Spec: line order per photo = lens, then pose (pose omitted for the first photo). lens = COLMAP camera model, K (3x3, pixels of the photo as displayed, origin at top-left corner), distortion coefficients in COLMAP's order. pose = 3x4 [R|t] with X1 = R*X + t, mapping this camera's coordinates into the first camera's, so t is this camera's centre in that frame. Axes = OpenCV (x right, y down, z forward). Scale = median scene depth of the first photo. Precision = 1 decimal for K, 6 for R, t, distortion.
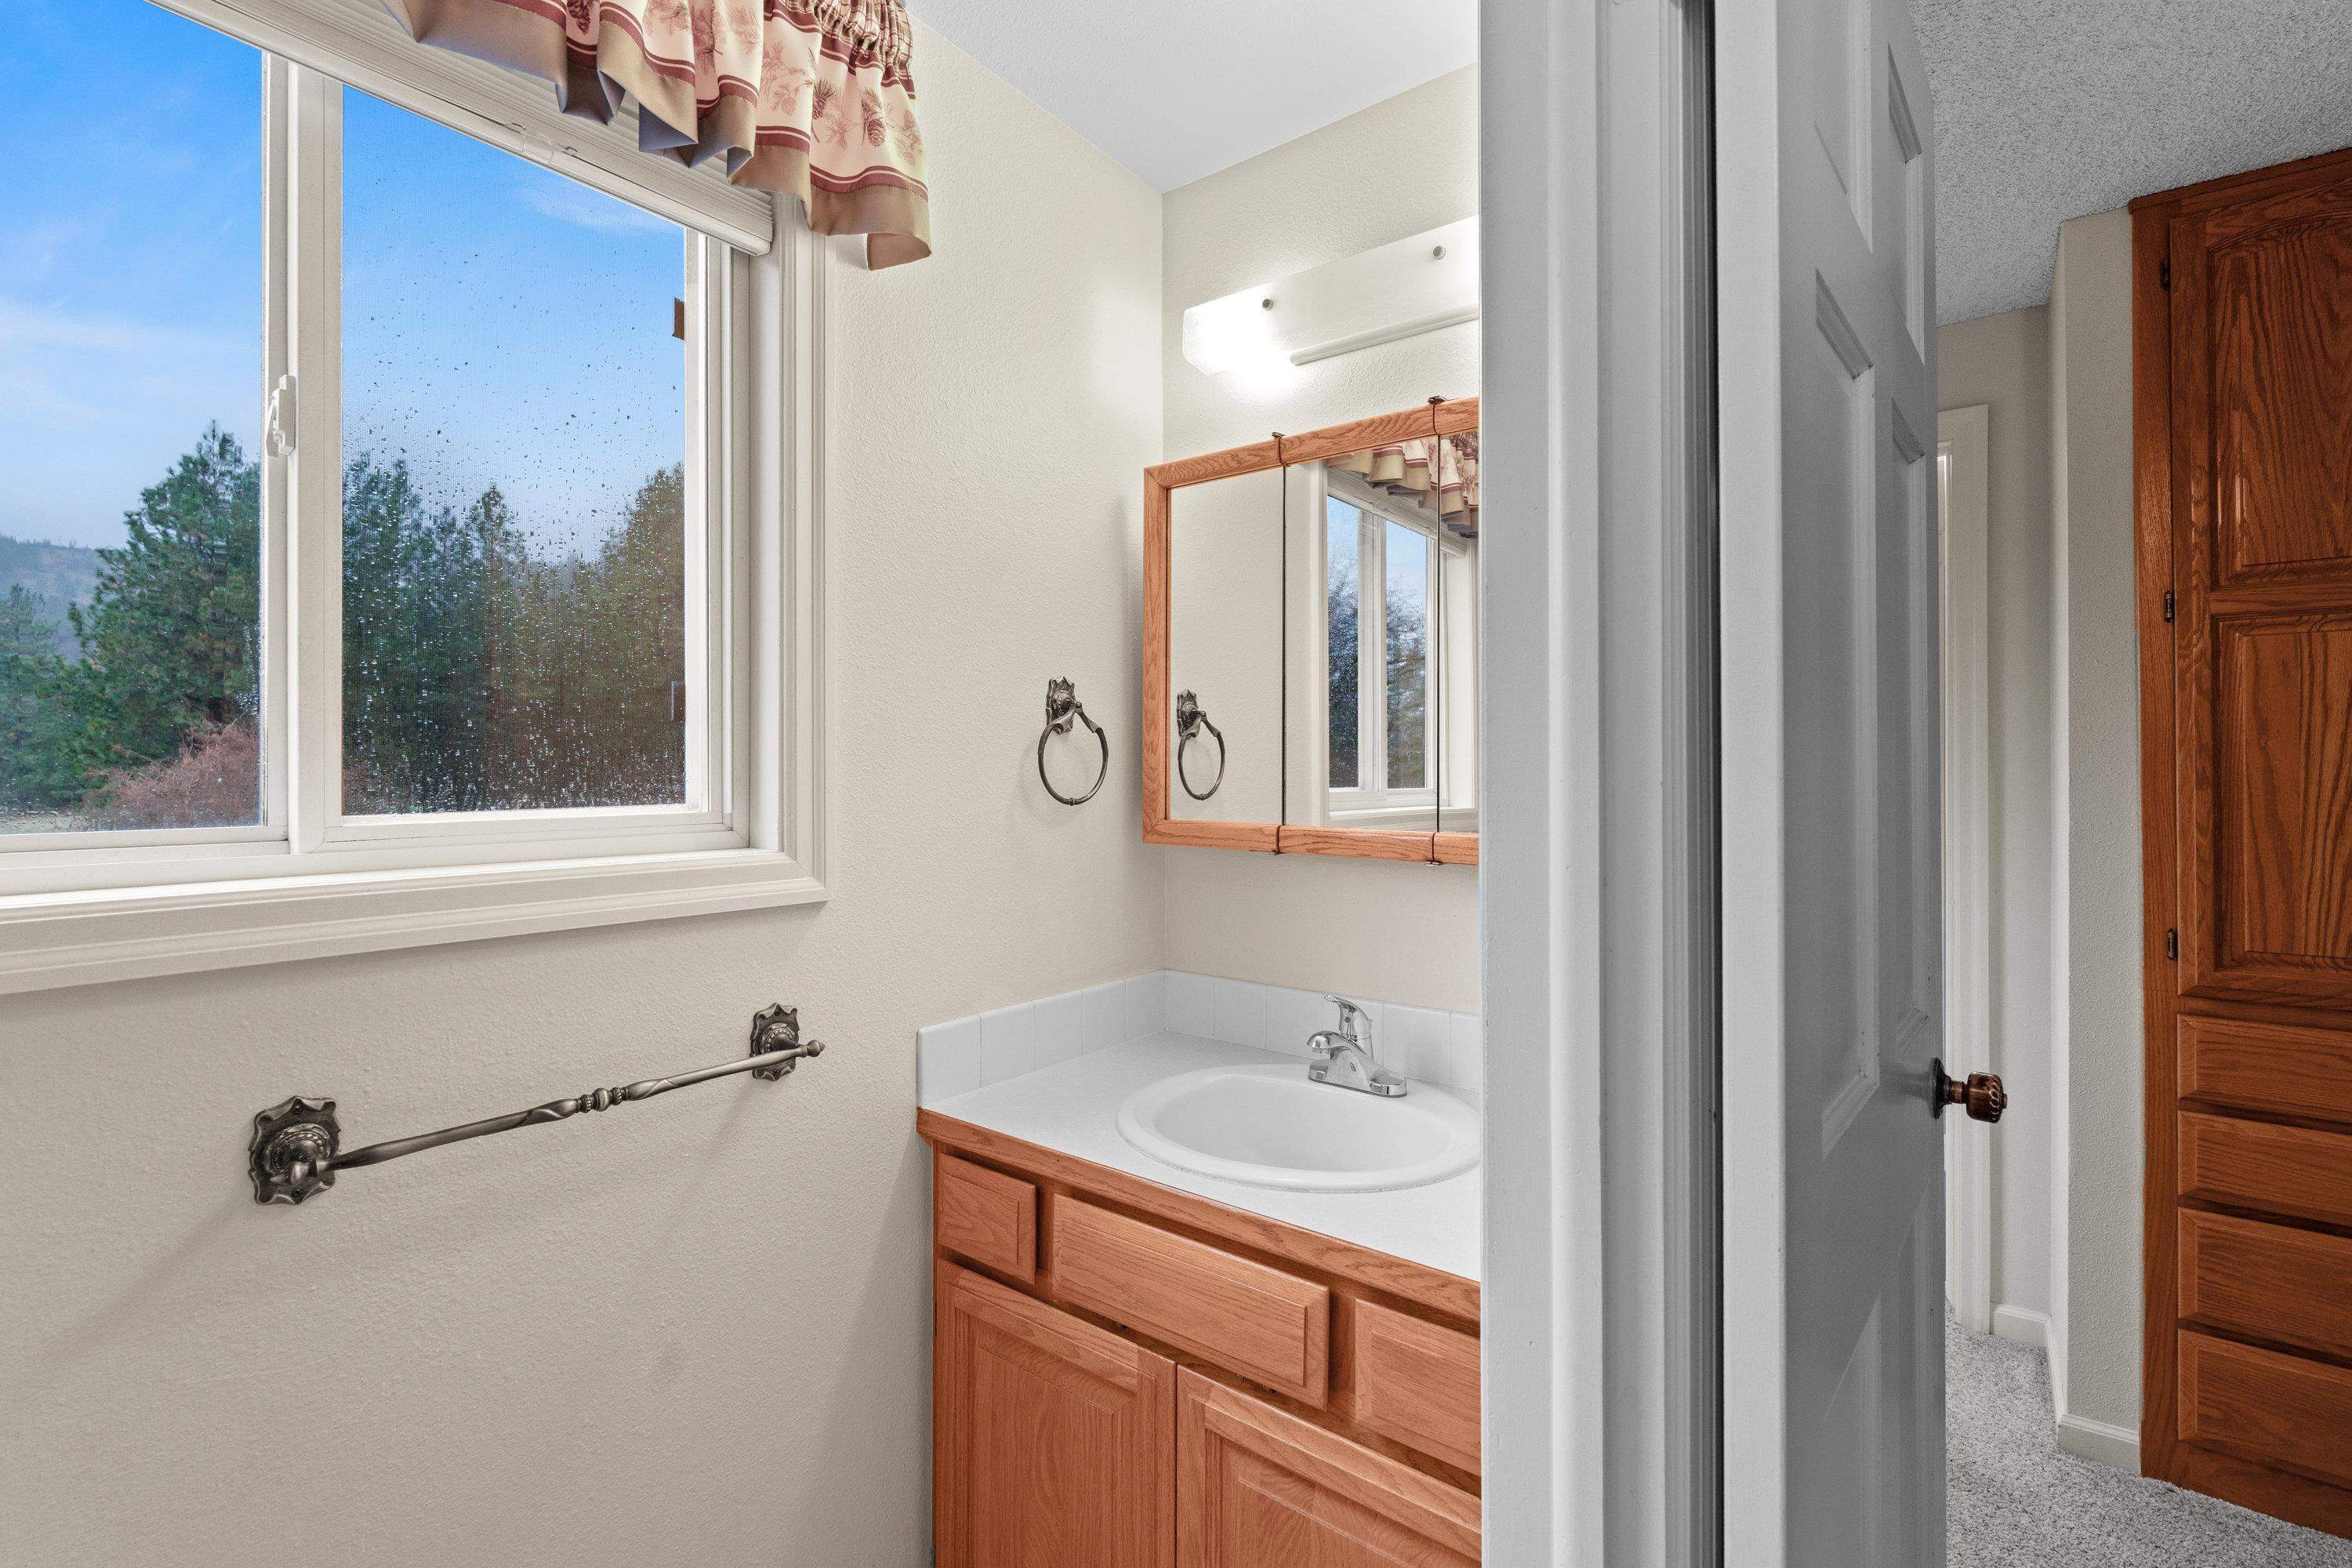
lens RADIAL K [[1030.5, 0, 1180.6], [0, 1030.5, 771.5], [0, 0, 1]] dist [-0.003276, 0.000220]
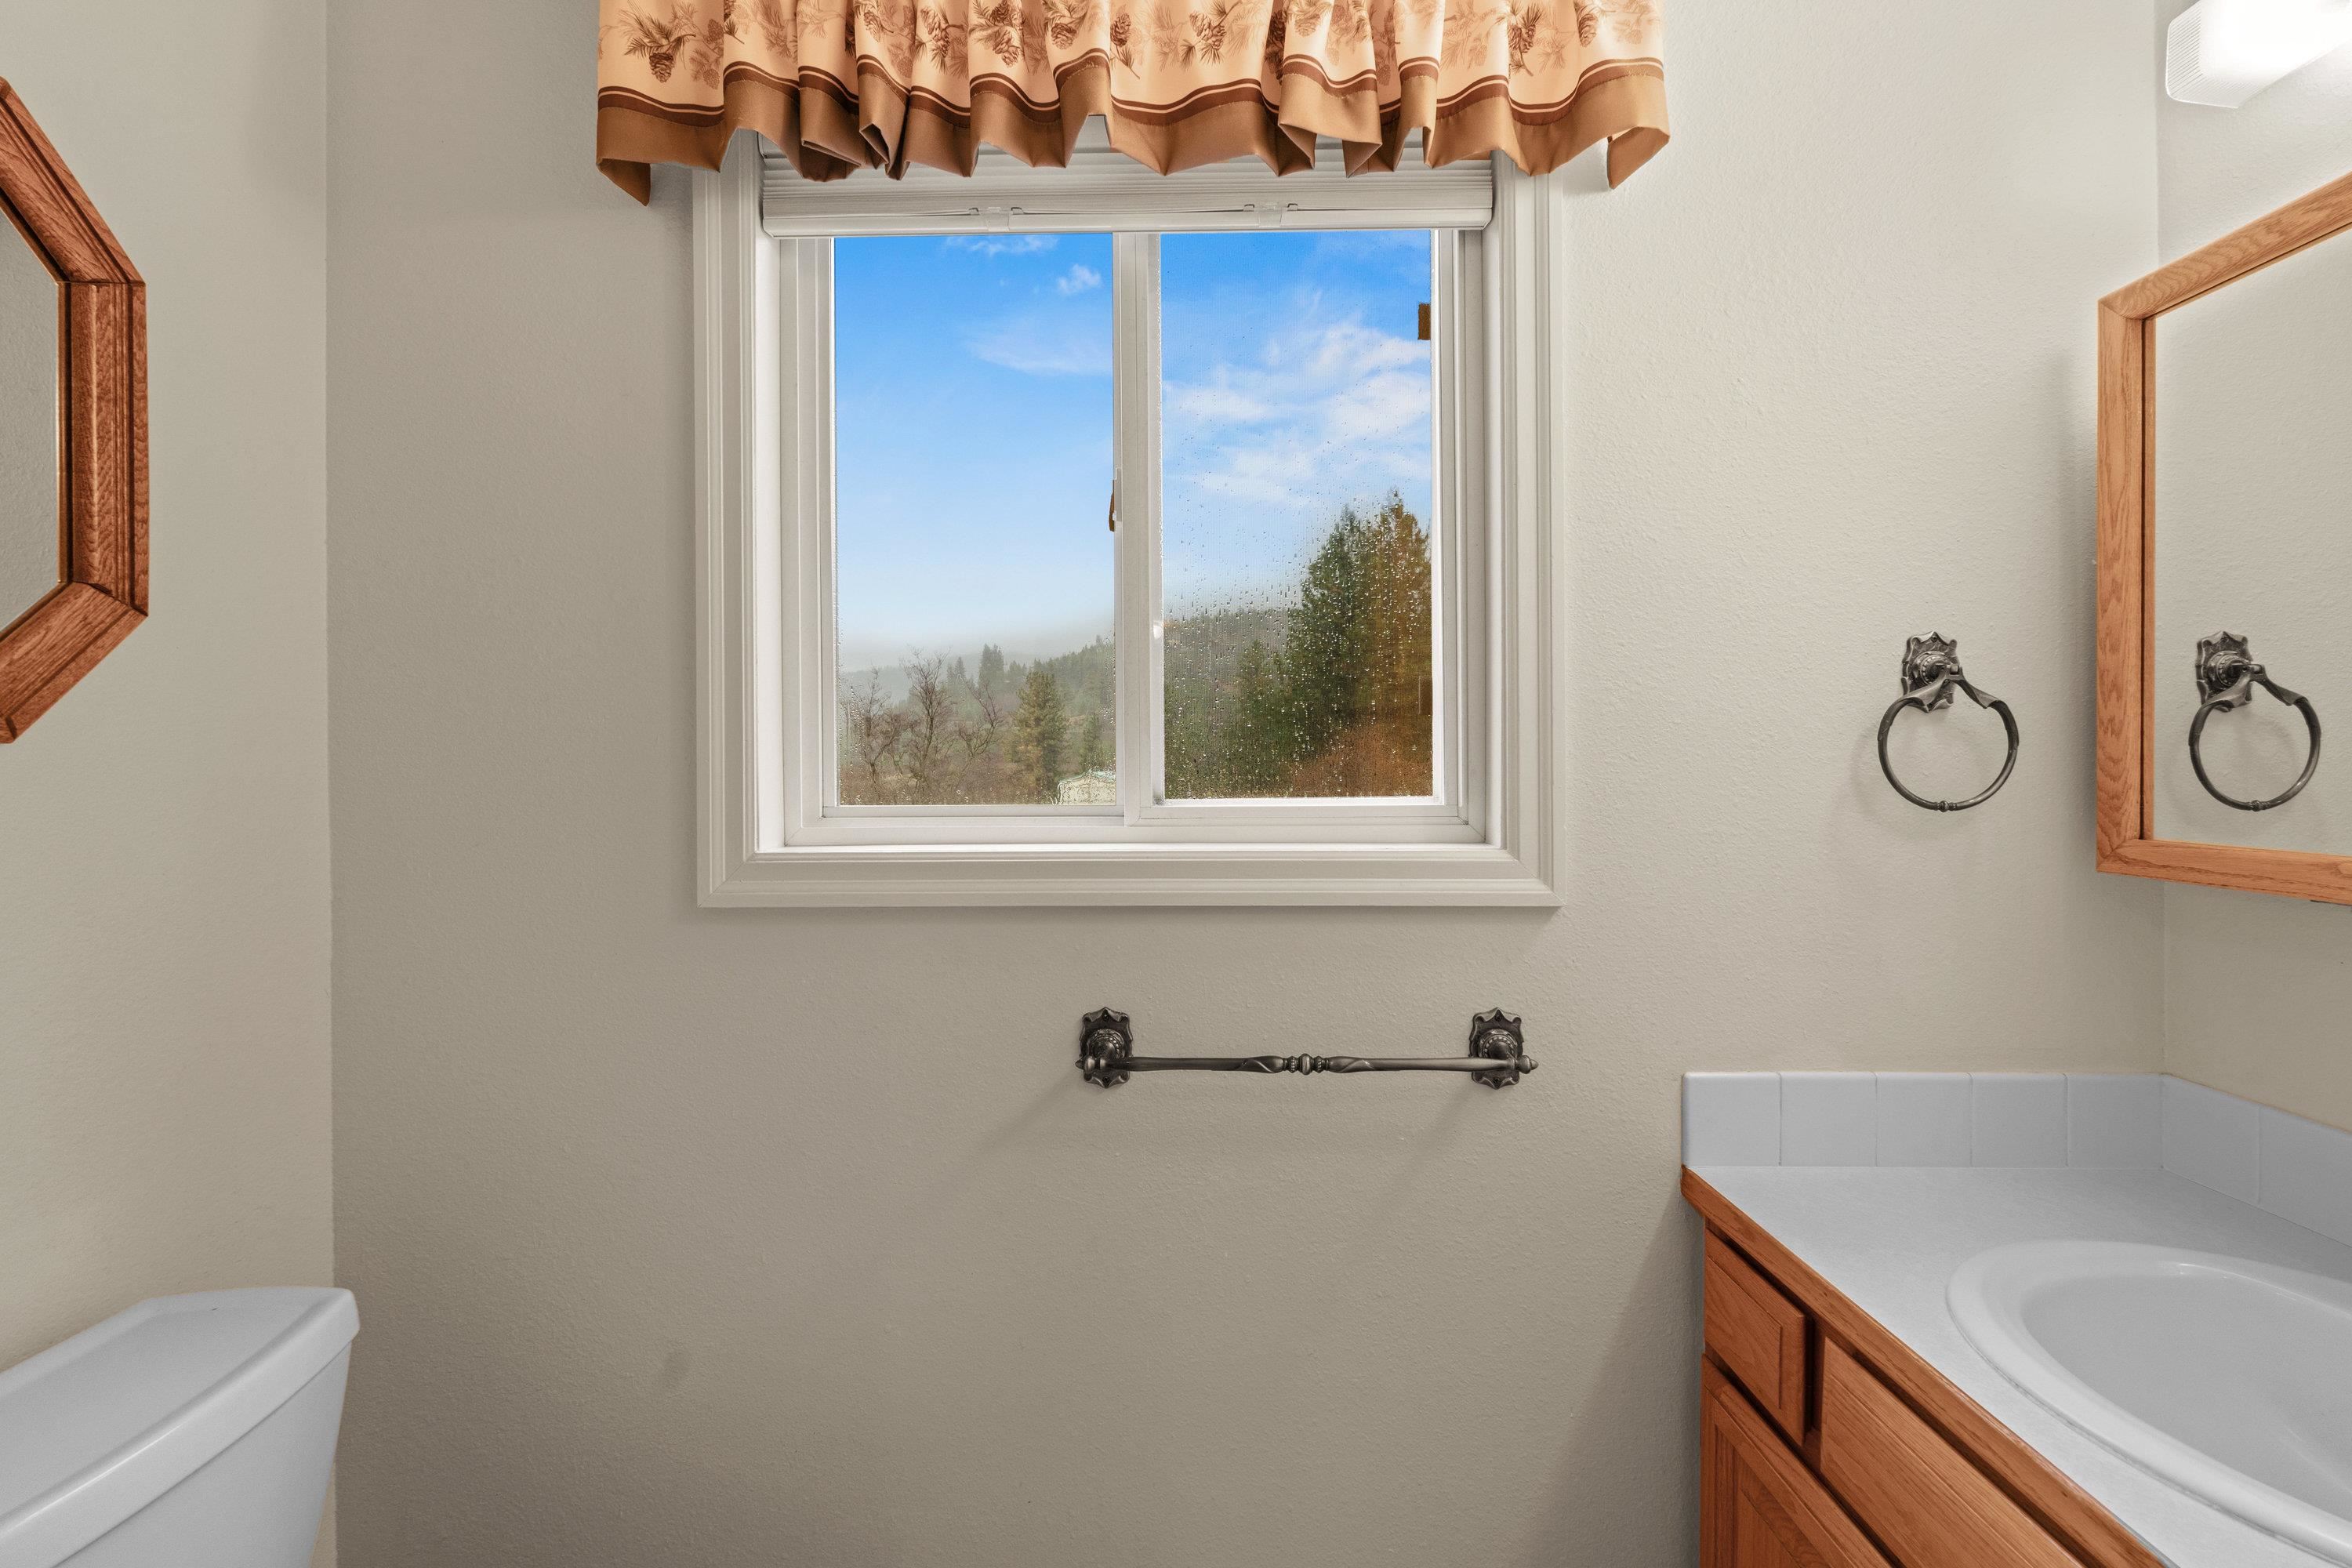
lens RADIAL K [[1030.5, 0, 1180.6], [0, 1030.5, 771.5], [0, 0, 1]] dist [-0.003276, 0.000220]
pose [[0.599713, 0.004572, -0.800202, 0.186784], [0.000713, 0.999980, 0.006247, 0.000417], [0.800215, -0.004317, 0.599698, 0.191227]]
